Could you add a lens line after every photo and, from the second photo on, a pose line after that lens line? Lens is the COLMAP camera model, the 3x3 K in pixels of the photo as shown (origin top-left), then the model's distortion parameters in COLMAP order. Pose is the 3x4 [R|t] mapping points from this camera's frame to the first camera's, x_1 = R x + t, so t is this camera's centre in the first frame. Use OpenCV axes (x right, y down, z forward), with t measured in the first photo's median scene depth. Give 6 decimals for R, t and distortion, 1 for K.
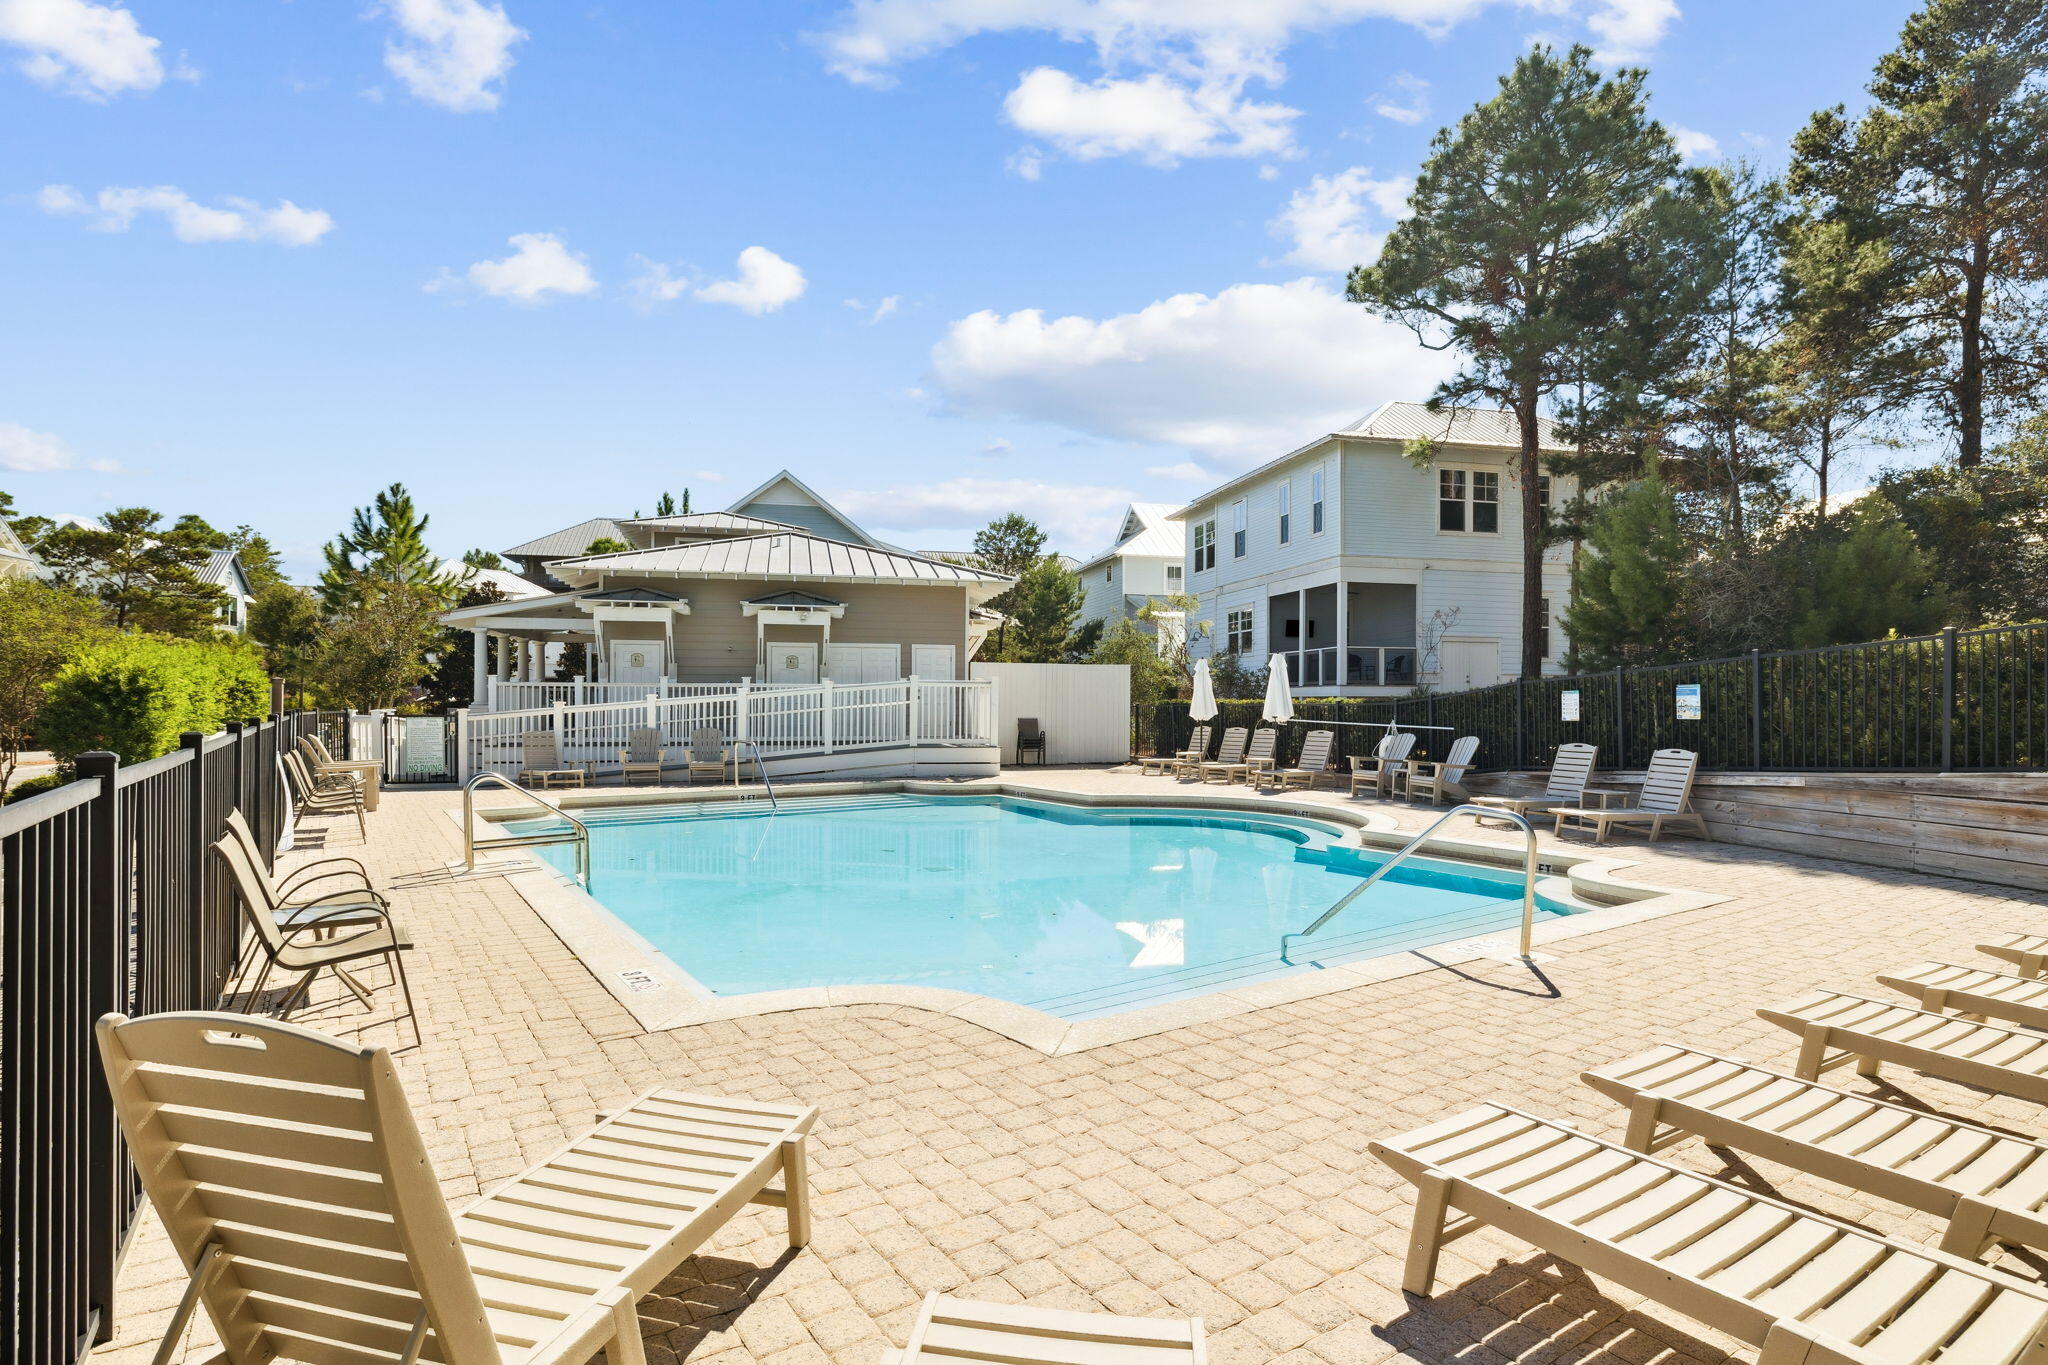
lens RADIAL K [[1037.1, 0, 1022.5], [0, 1037.1, 718.6], [0, 0, 1]] dist [0.001363, 0.000074]
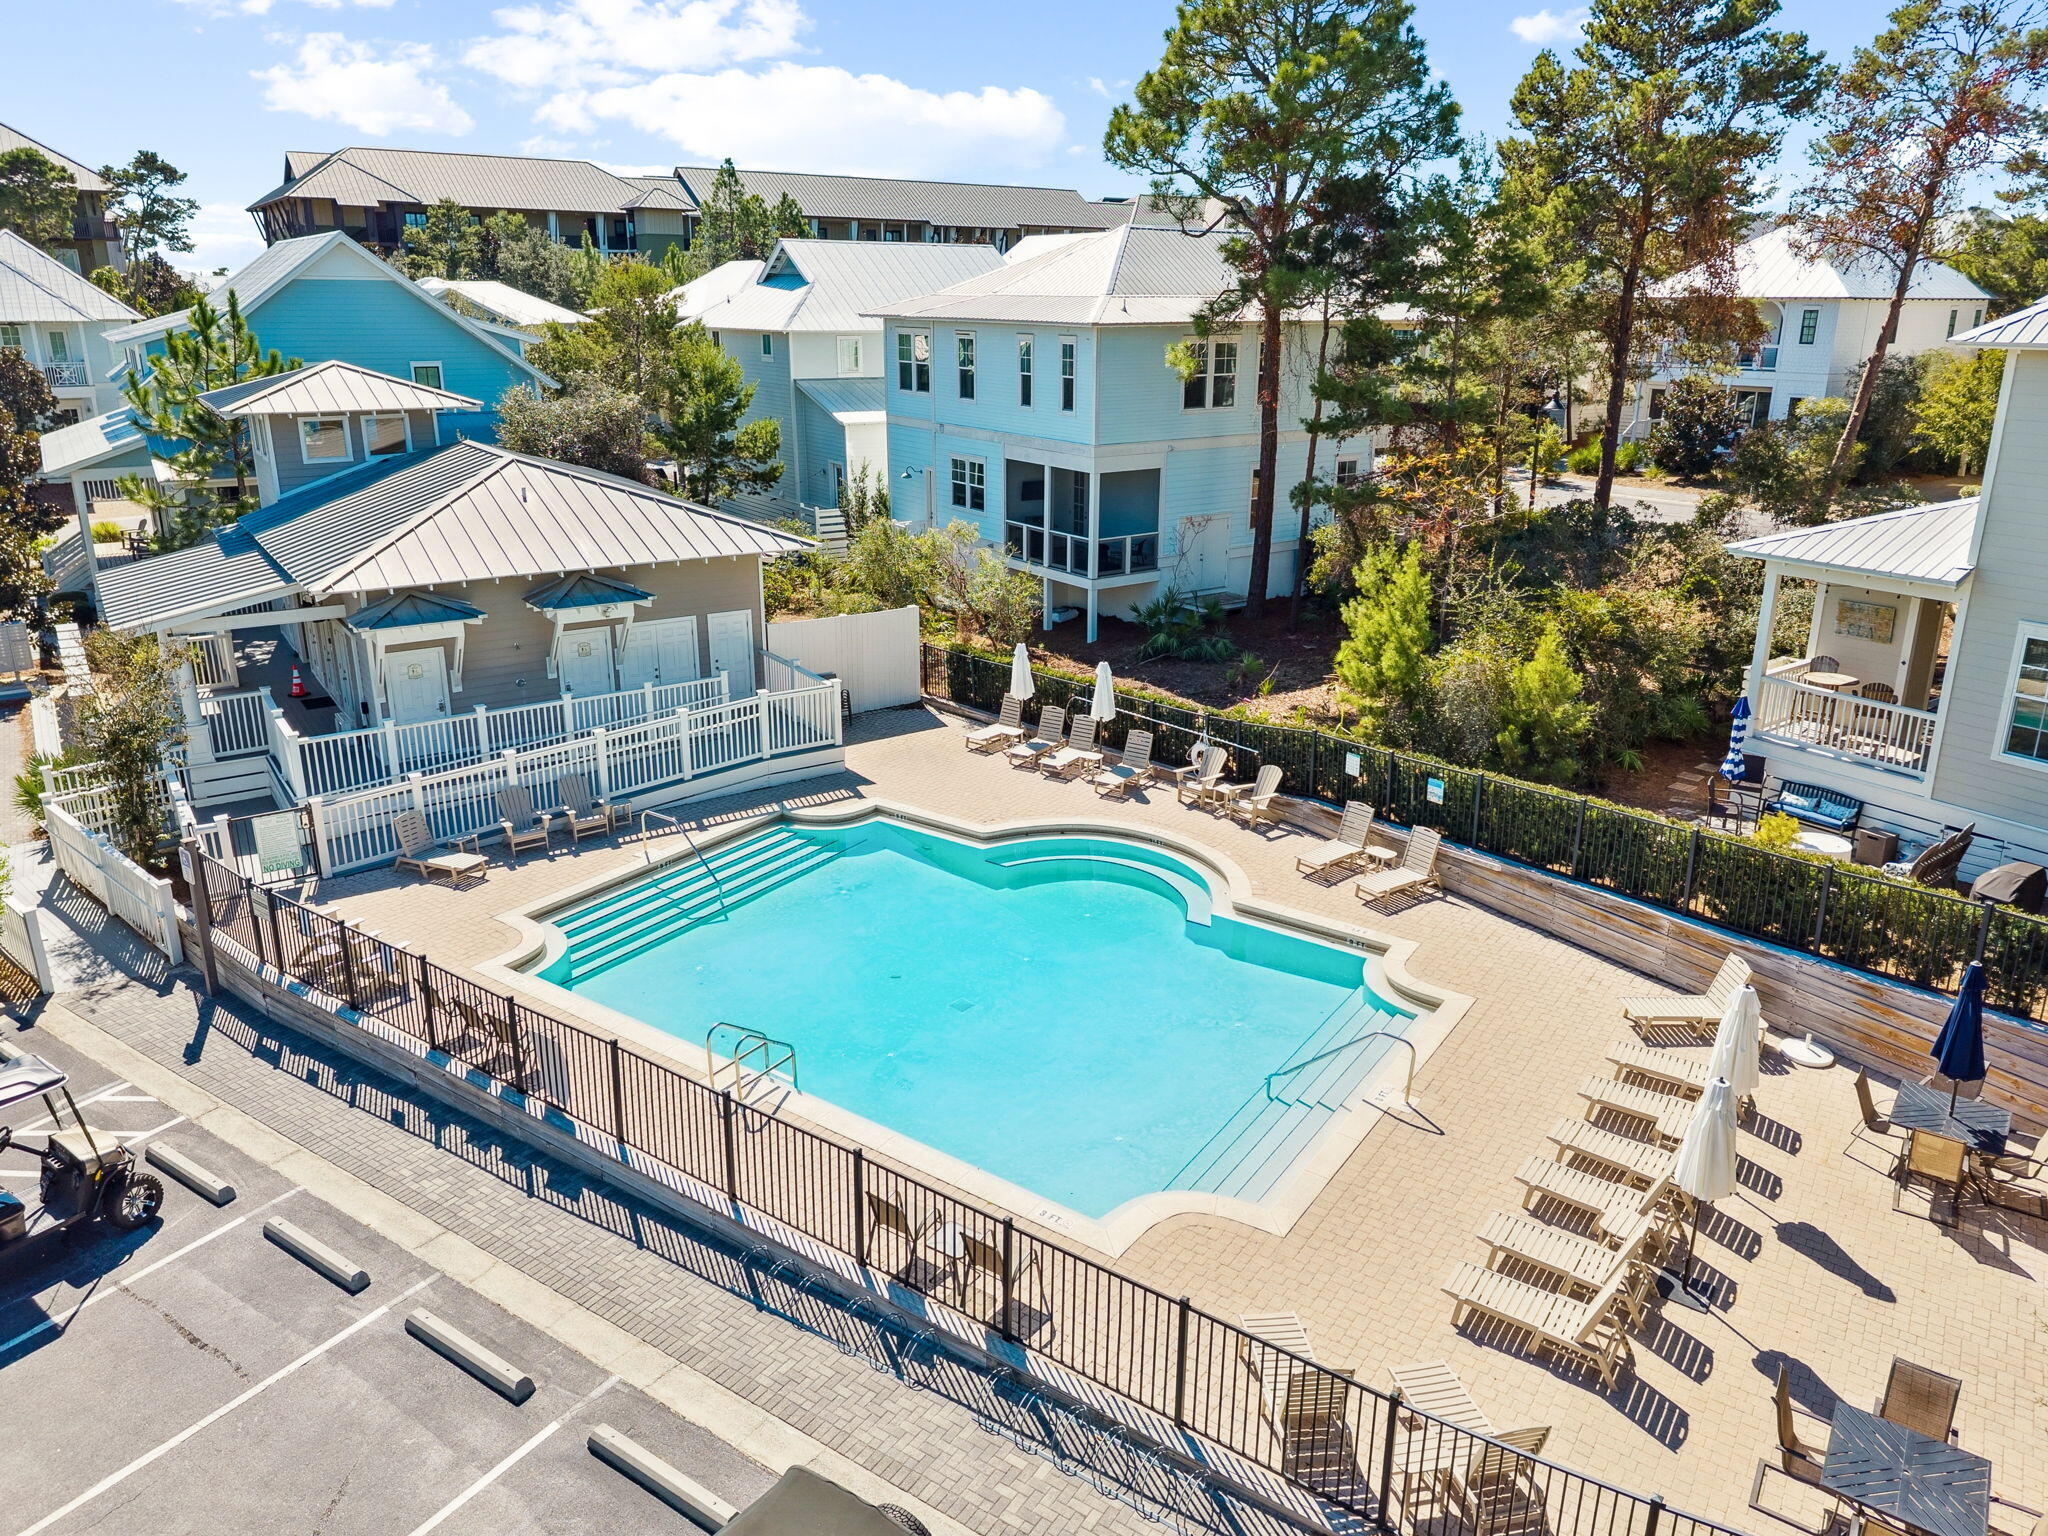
lens RADIAL K [[1379.7, 0, 1024.0], [0, 1379.7, 768.0], [0, 0, 1]] dist [0.086215, -0.092836]
pose [[0.929194, -0.113252, 0.351814, -0.244645], [-0.003920, 0.948822, 0.315786, -0.276879], [-0.369572, -0.294805, 0.881196, -0.211327]]
